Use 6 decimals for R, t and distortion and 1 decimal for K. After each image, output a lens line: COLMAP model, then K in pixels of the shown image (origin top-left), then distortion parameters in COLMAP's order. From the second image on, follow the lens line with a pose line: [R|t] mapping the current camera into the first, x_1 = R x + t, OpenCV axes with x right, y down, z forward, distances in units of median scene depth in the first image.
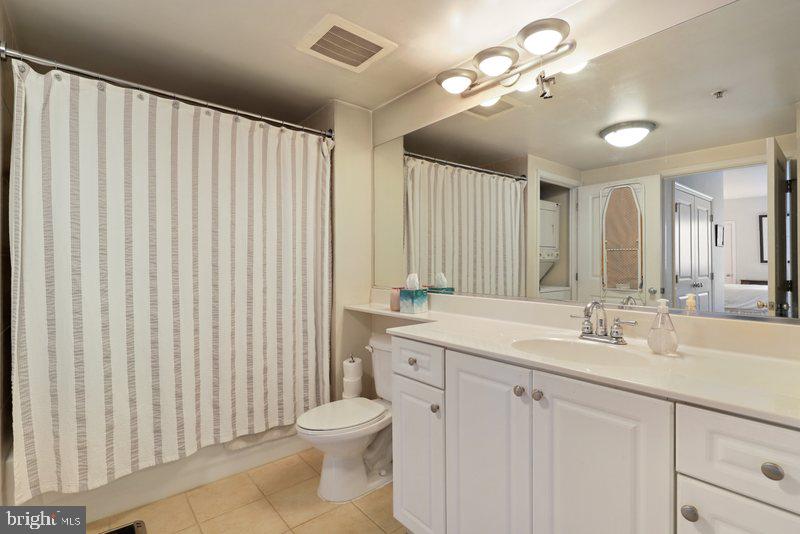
lens RADIAL K [[375.9, 0, 400.0], [0, 375.9, 267.0], [0, 0, 1]] dist [-0.001210, 0.000138]
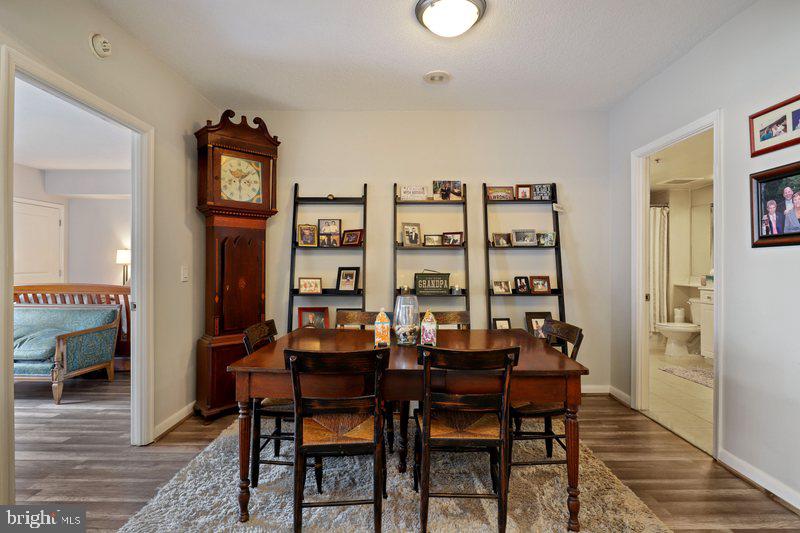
lens RADIAL K [[393.3, 0, 402.1], [0, 393.3, 261.9], [0, 0, 1]] dist [0.001743, 0.000096]
pose [[0.768995, 0.000819, -0.639254, 0.108818], [-0.008176, 0.999930, -0.008554, 0.012286], [0.639203, 0.011804, 0.768948, -2.016944]]
